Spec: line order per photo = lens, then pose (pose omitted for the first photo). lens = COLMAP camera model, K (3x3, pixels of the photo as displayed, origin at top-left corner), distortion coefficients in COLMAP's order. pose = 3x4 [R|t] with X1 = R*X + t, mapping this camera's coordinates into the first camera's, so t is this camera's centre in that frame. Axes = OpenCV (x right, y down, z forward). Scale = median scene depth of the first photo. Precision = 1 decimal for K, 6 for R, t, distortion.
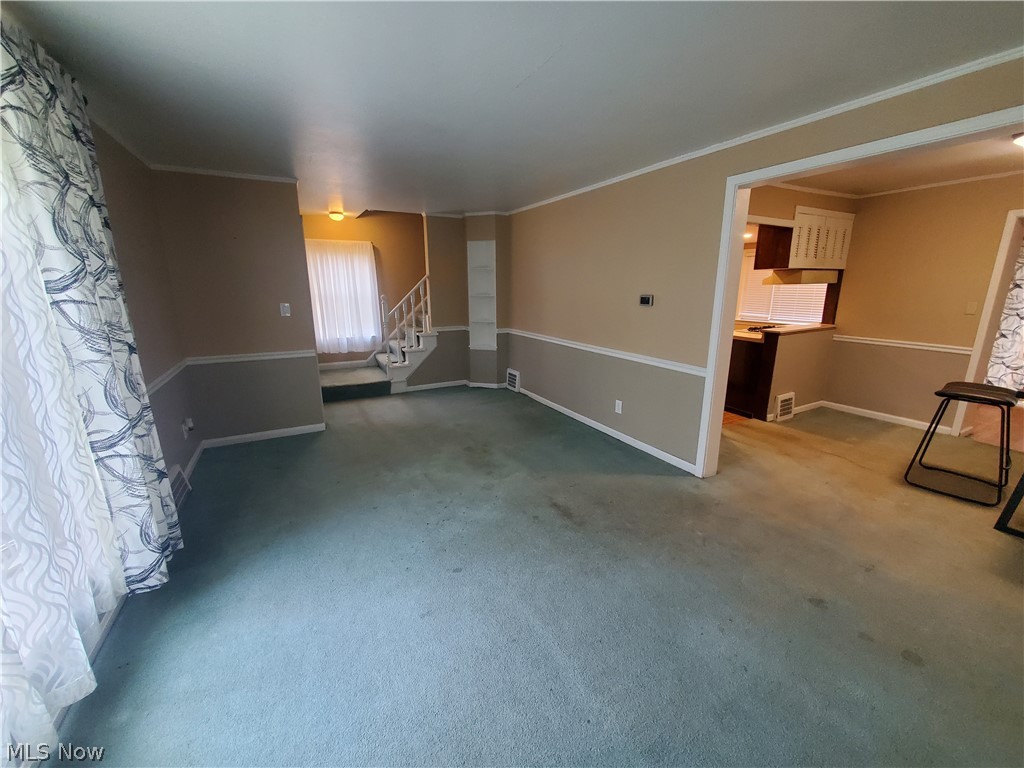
lens RADIAL K [[405.2, 0, 512.4], [0, 405.2, 376.8], [0, 0, 1]] dist [-0.001452, -0.000679]
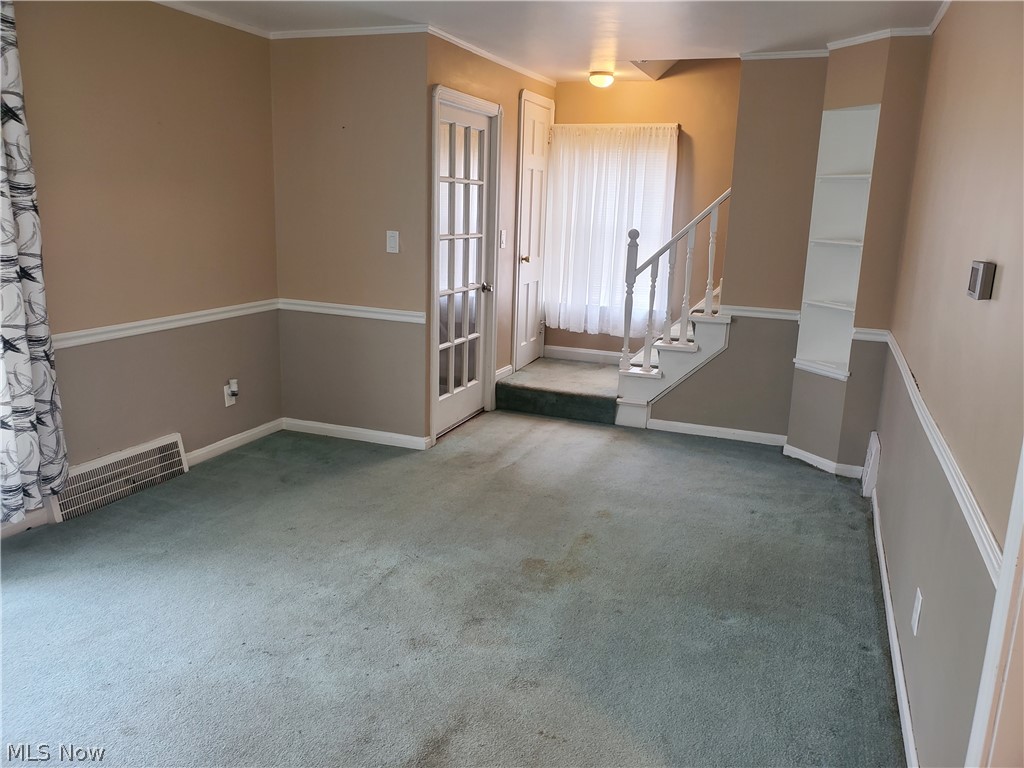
lens RADIAL K [[796.7, 0, 512.0], [0, 796.7, 384.0], [0, 0, 1]] dist [0.013823, -0.000154]
pose [[0.648549, 0.192194, -0.736509, 0.584270], [-0.201707, 0.976401, 0.077177, -0.100301], [0.733961, 0.098506, 0.672011, 0.408438]]
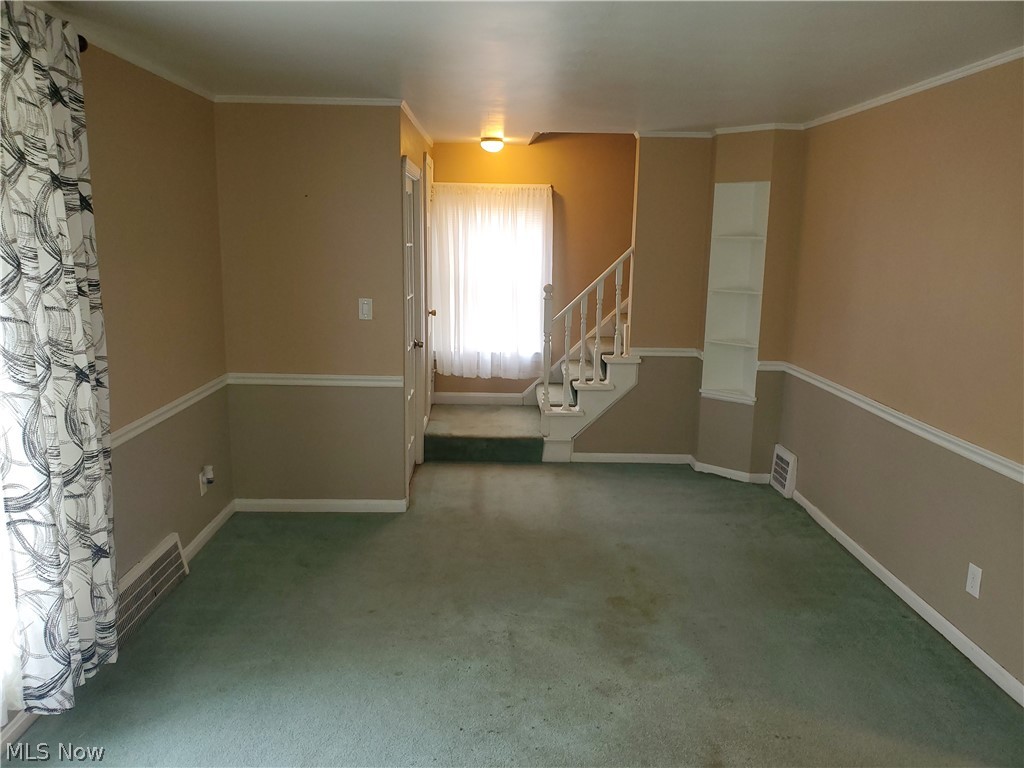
lens RADIAL K [[796.7, 0, 512.0], [0, 796.7, 384.0], [0, 0, 1]] dist [0.013823, -0.000154]
pose [[0.888681, 0.100617, -0.447349, 0.227450], [-0.120217, 0.992626, -0.015556, -0.071160], [0.442485, 0.067603, 0.894224, 0.029175]]
